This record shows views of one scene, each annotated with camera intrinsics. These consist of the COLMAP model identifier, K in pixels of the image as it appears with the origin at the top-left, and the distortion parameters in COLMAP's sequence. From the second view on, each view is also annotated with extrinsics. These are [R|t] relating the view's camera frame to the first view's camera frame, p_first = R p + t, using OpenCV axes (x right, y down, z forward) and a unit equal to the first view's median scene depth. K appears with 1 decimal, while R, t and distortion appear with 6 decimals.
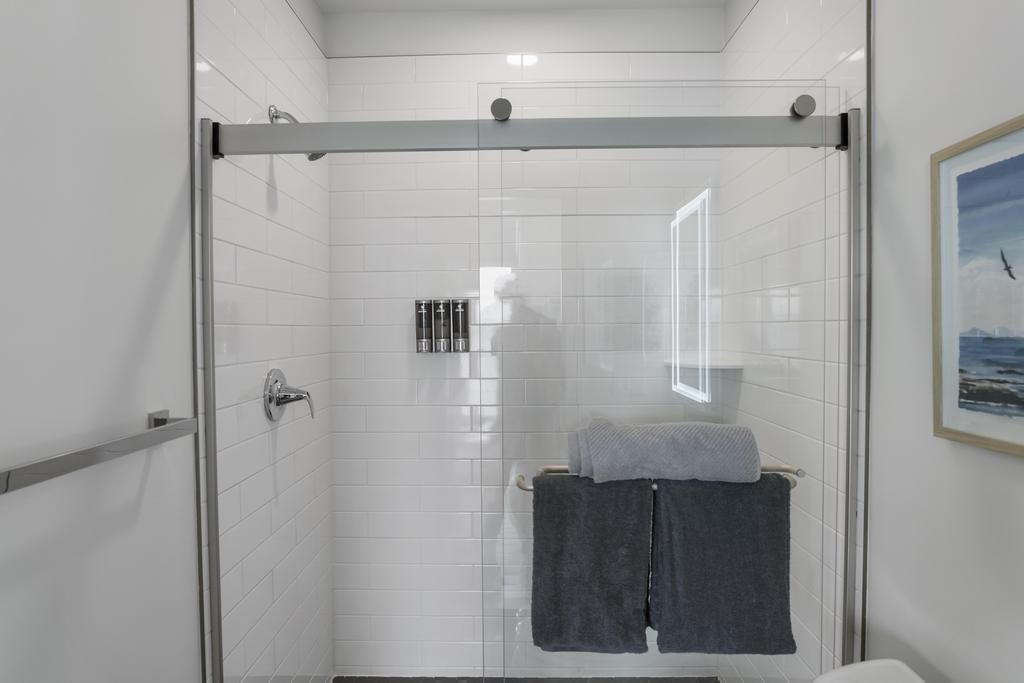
lens RADIAL K [[639.1, 0, 512.0], [0, 639.1, 341.5], [0, 0, 1]] dist [-0.023476, 0.000907]
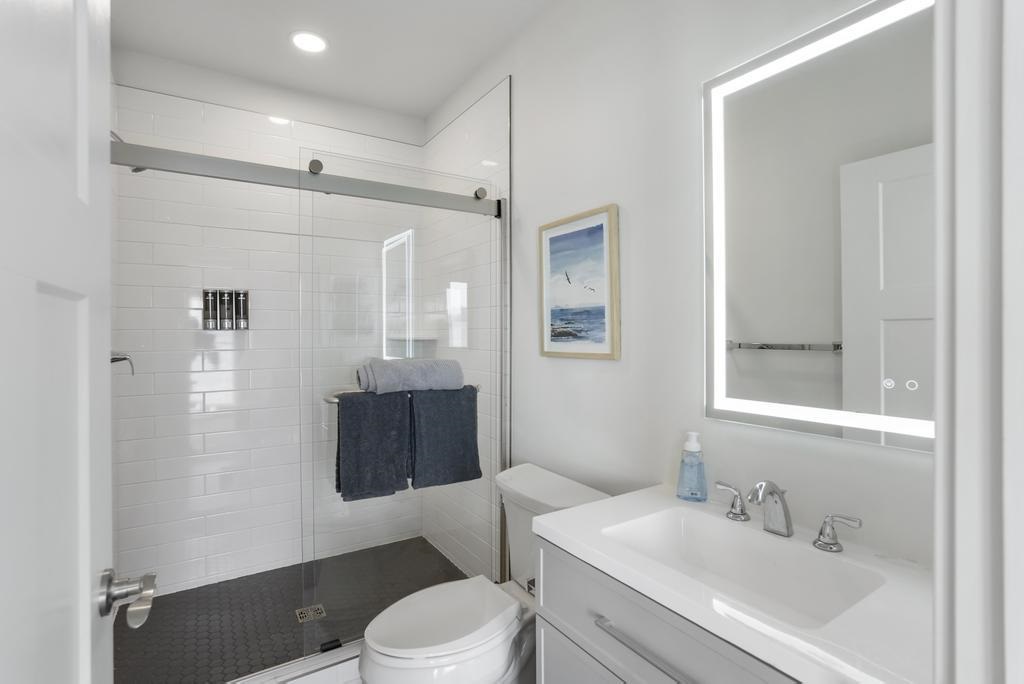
lens RADIAL K [[502.8, 0, 512.0], [0, 502.8, 342.0], [0, 0, 1]] dist [-0.000726, 0.000235]
pose [[0.837299, -0.007671, 0.546691, -0.304872], [0.012322, 0.999912, -0.004843, 0.091307], [-0.546606, 0.010791, 0.837320, -0.332105]]
